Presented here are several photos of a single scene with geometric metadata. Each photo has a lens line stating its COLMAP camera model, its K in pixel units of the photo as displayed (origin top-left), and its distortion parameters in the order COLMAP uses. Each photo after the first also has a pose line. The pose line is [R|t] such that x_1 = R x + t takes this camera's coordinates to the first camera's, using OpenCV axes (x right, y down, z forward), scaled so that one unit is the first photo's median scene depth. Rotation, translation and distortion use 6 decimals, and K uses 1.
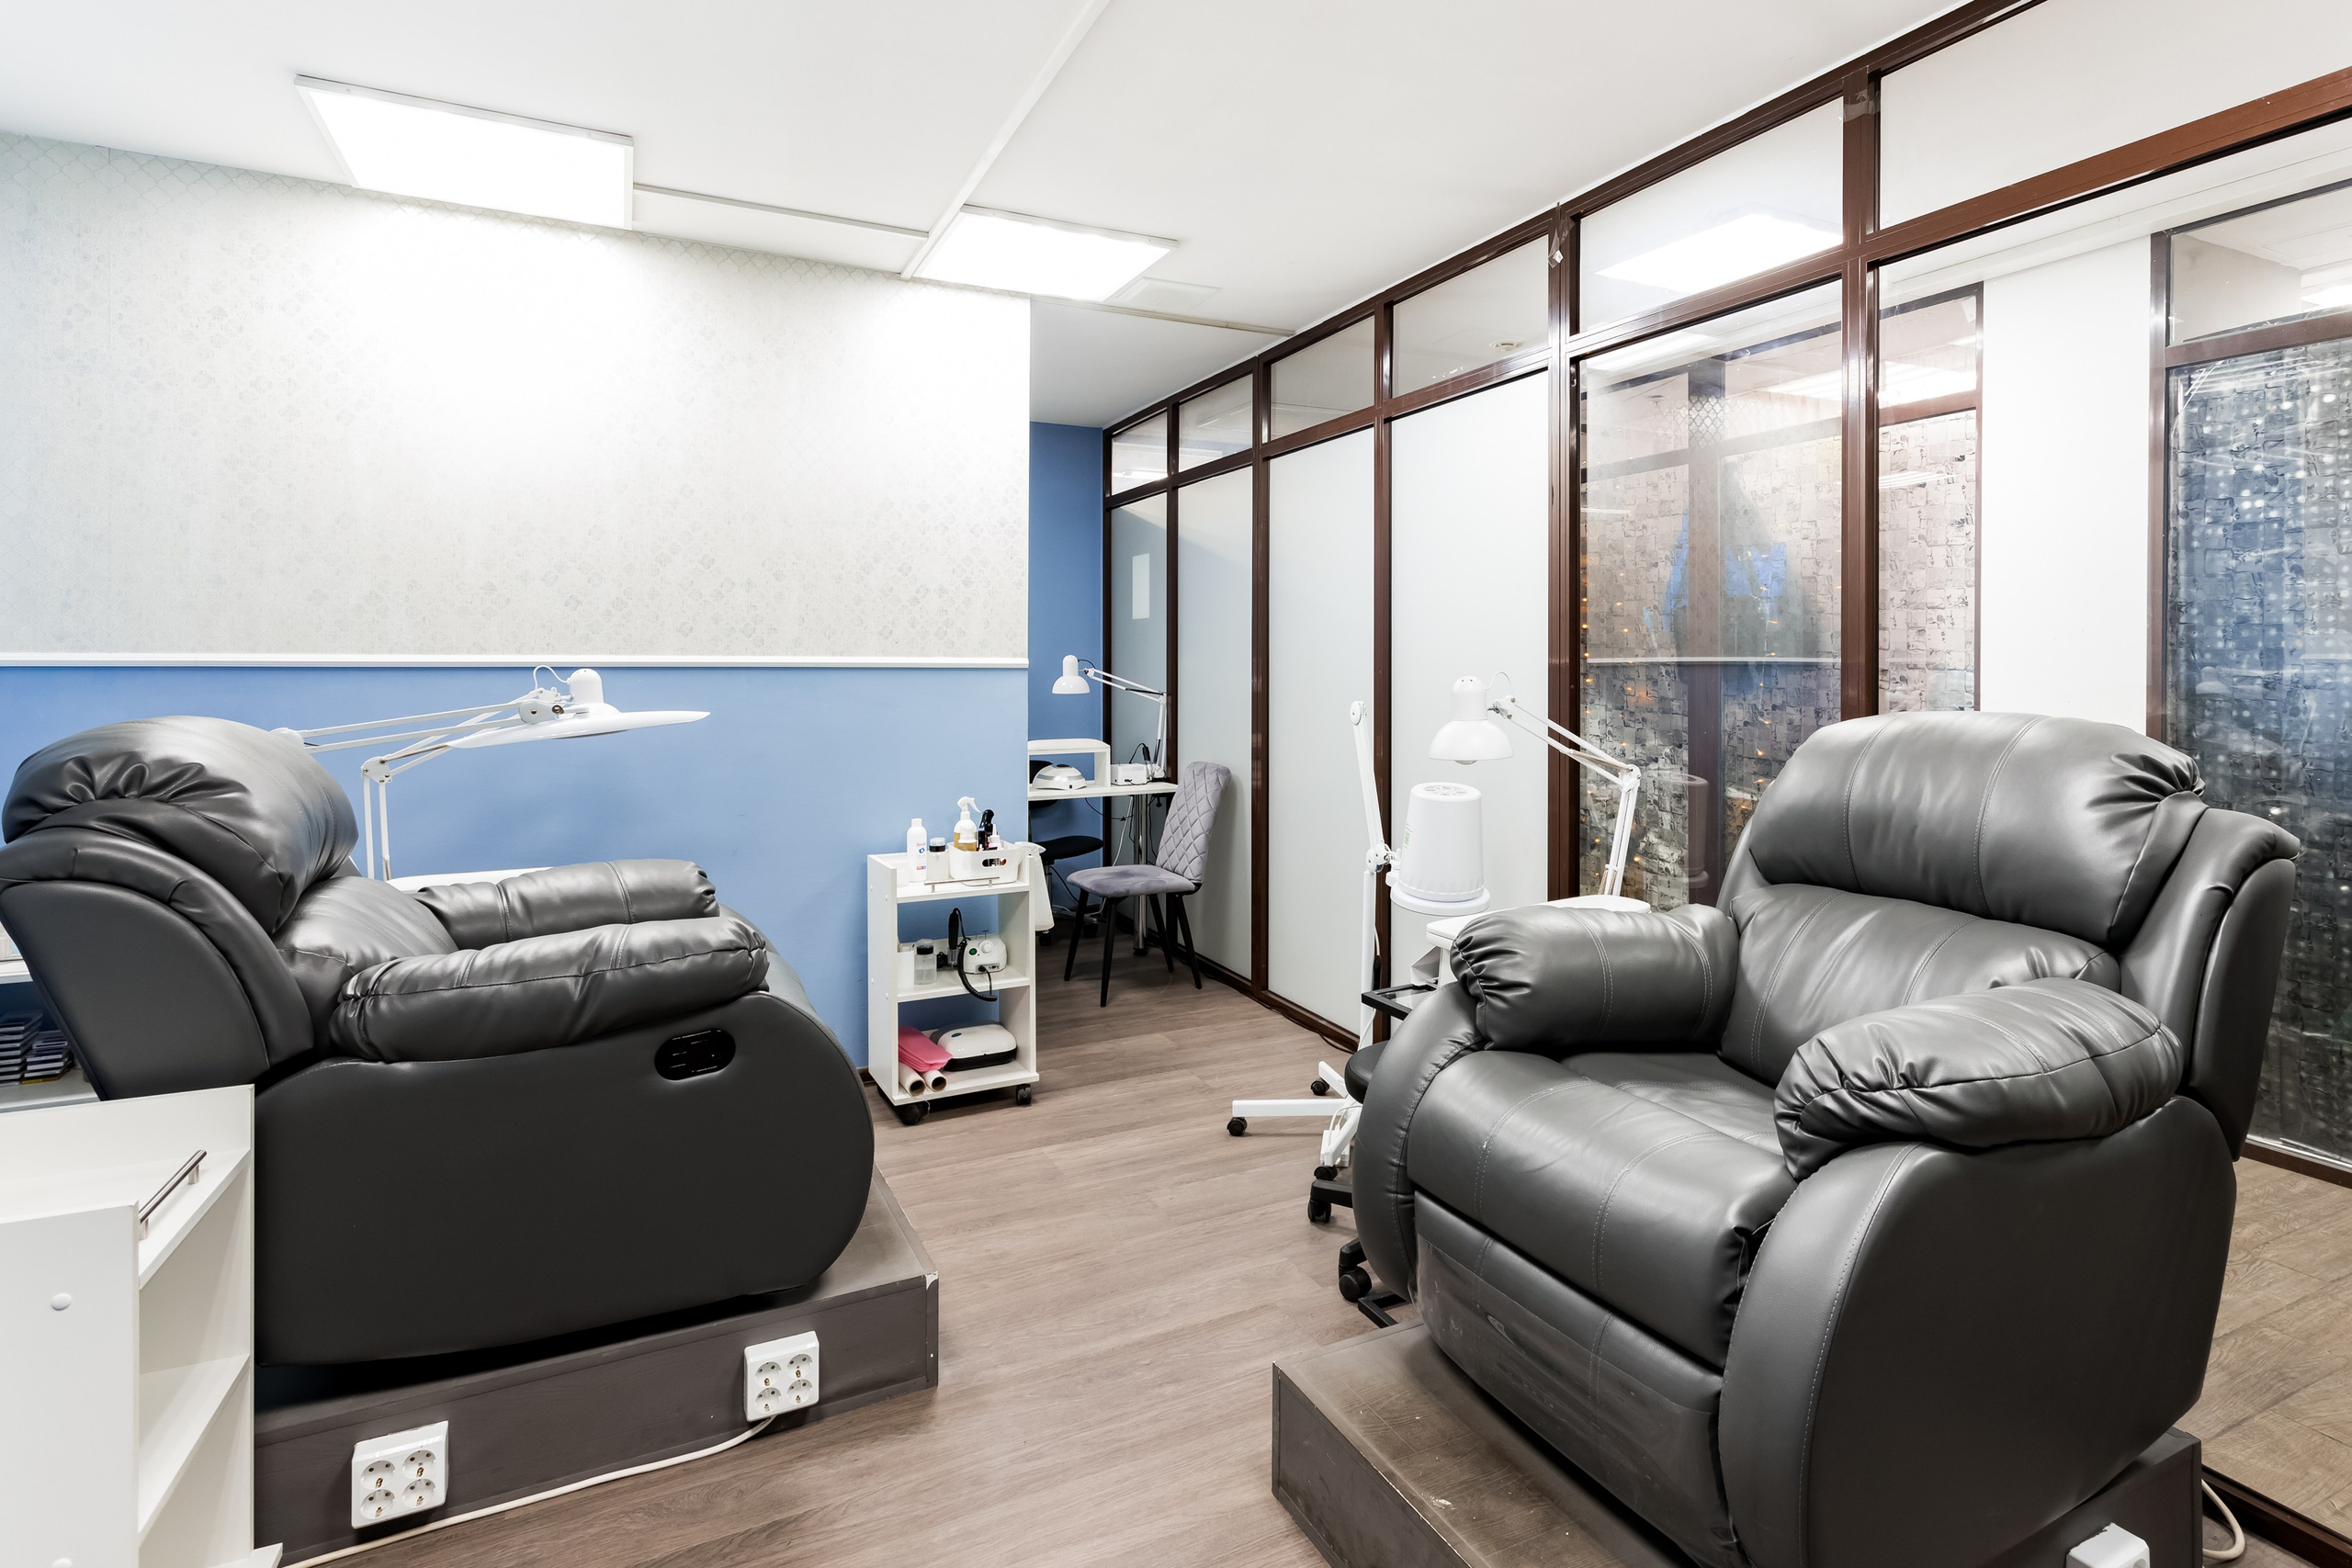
lens RADIAL K [[1205.8, 0, 1316.3], [0, 1205.8, 659.2], [0, 0, 1]] dist [0.000701, 0.001045]
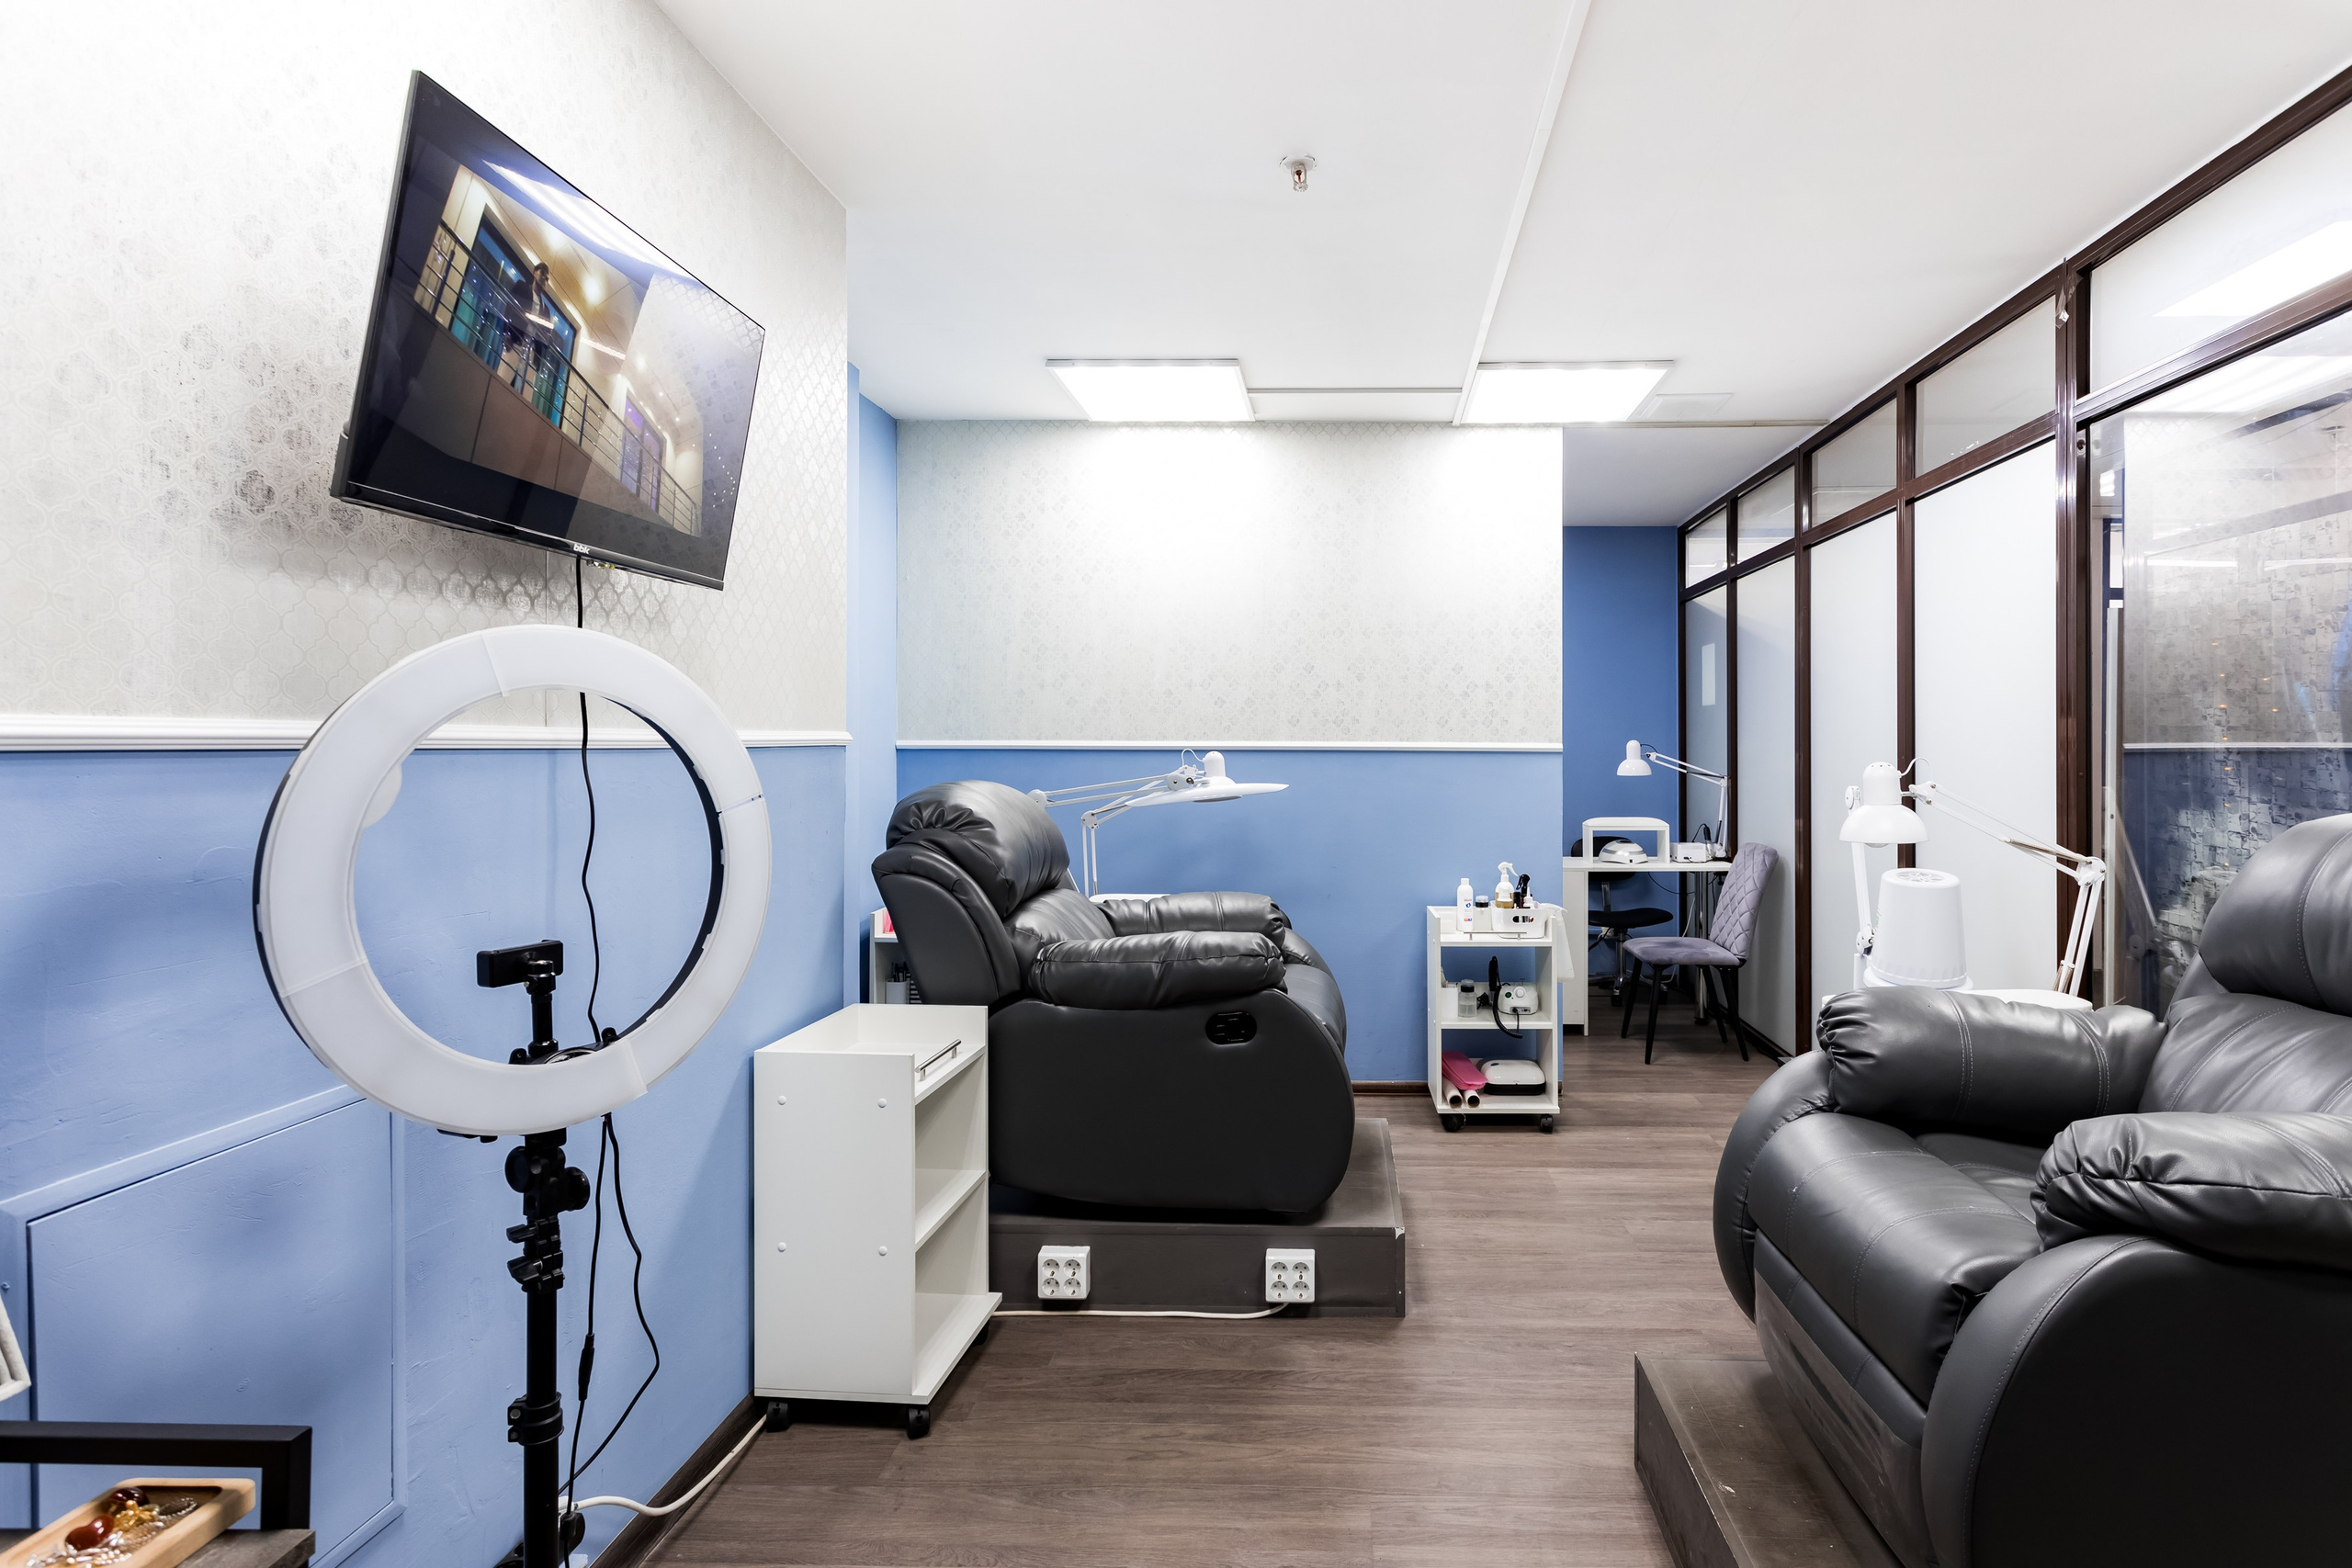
lens RADIAL K [[1162.5, 0, 1354.4], [0, 1162.5, 742.1], [0, 0, 1]] dist [0.000200, 0.001325]
pose [[0.869574, -0.000881, -0.493803, 0.183127], [0.000393, 0.999999, -0.001092, -0.001359], [0.493803, 0.000755, 0.869573, -0.067129]]
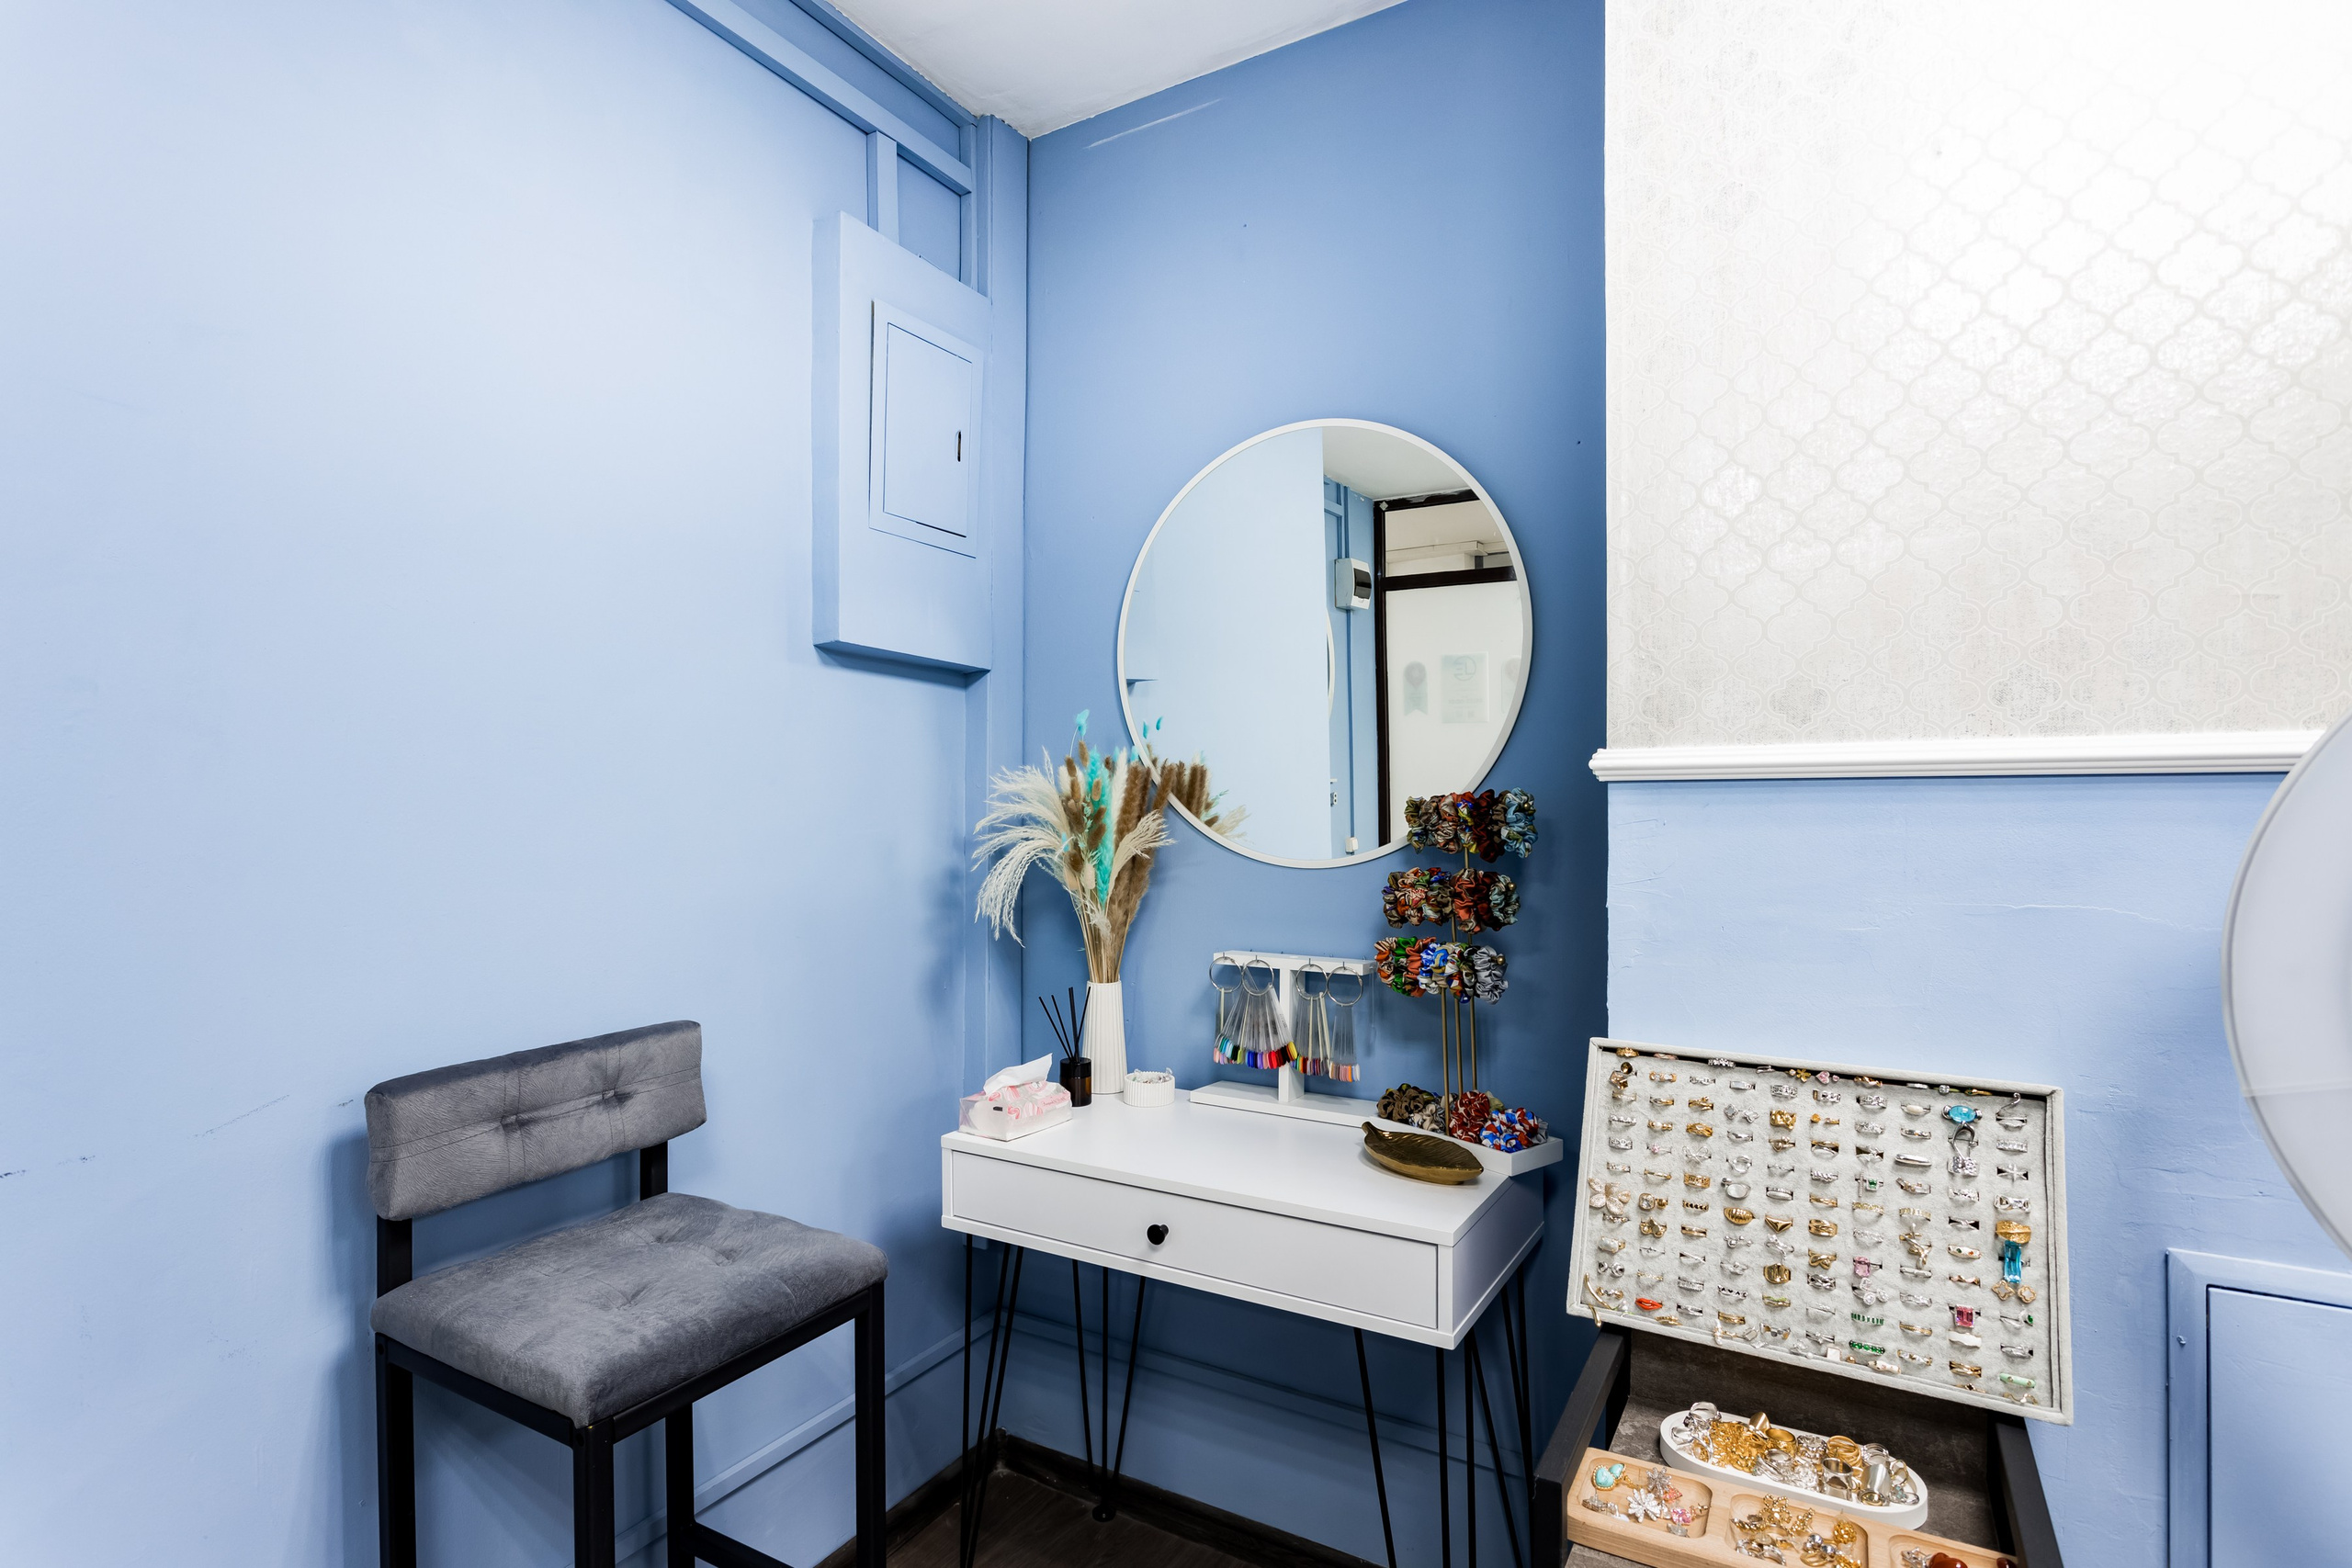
lens RADIAL K [[1135.6, 0, 1169.3], [0, 1135.6, 807.5], [0, 0, 1]] dist [-0.008147, 0.002816]
pose [[-0.867997, 0.004125, -0.496553, 0.072744], [0.001993, 0.999986, 0.004822, 0.007870], [0.496566, 0.003196, -0.867993, 0.157429]]
